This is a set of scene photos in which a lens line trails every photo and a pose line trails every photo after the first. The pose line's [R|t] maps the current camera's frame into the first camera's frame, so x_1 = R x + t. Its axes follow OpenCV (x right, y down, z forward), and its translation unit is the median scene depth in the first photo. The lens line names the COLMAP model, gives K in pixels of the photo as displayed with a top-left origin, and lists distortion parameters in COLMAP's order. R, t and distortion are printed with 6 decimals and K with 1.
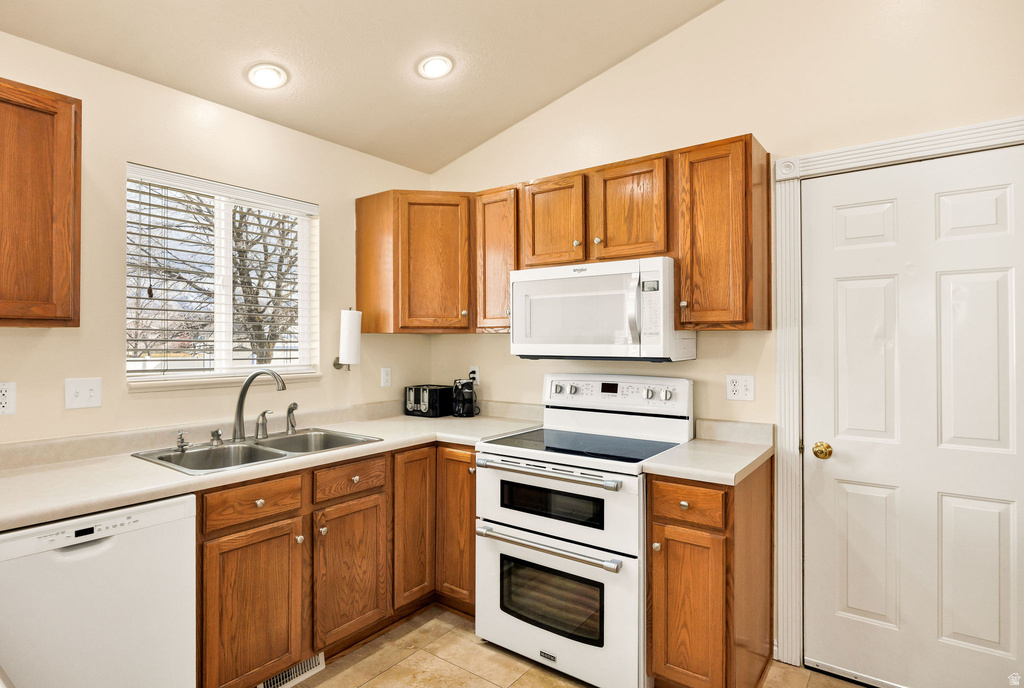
lens RADIAL K [[538.2, 0, 510.2], [0, 538.2, 342.9], [0, 0, 1]] dist [-0.005887, -0.000395]
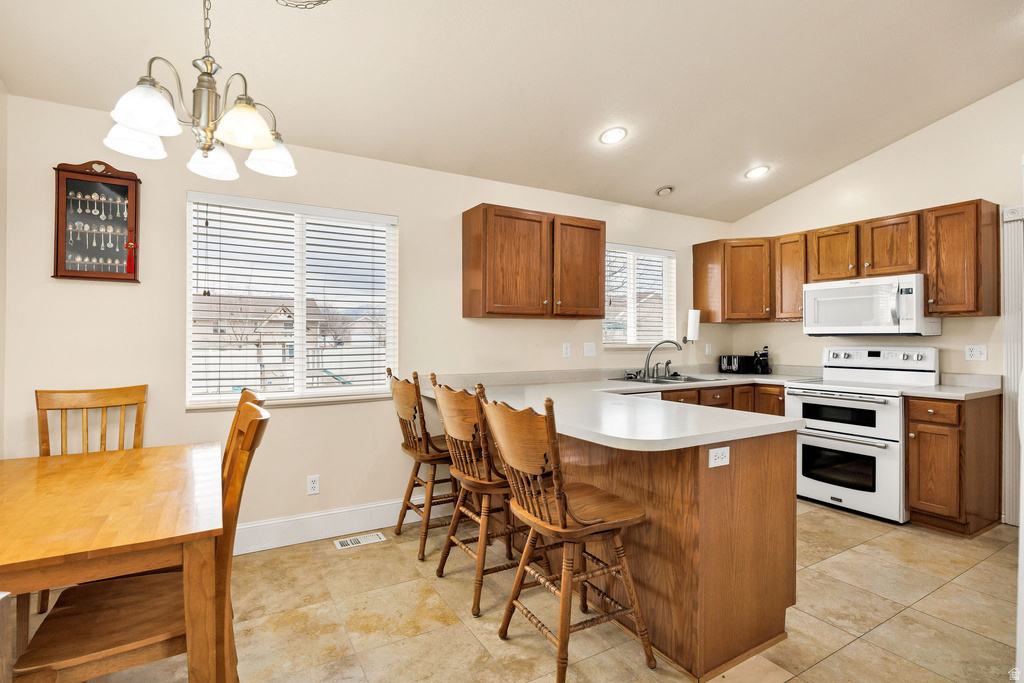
lens RADIAL K [[478.3, 0, 519.3], [0, 478.3, 338.2], [0, 0, 1]] dist [-0.003657, -0.000645]
pose [[0.917771, 0.001040, -0.397108, -0.247992], [-0.002161, 0.999995, -0.002375, 0.046298], [0.397103, 0.003038, 0.917769, -0.816922]]
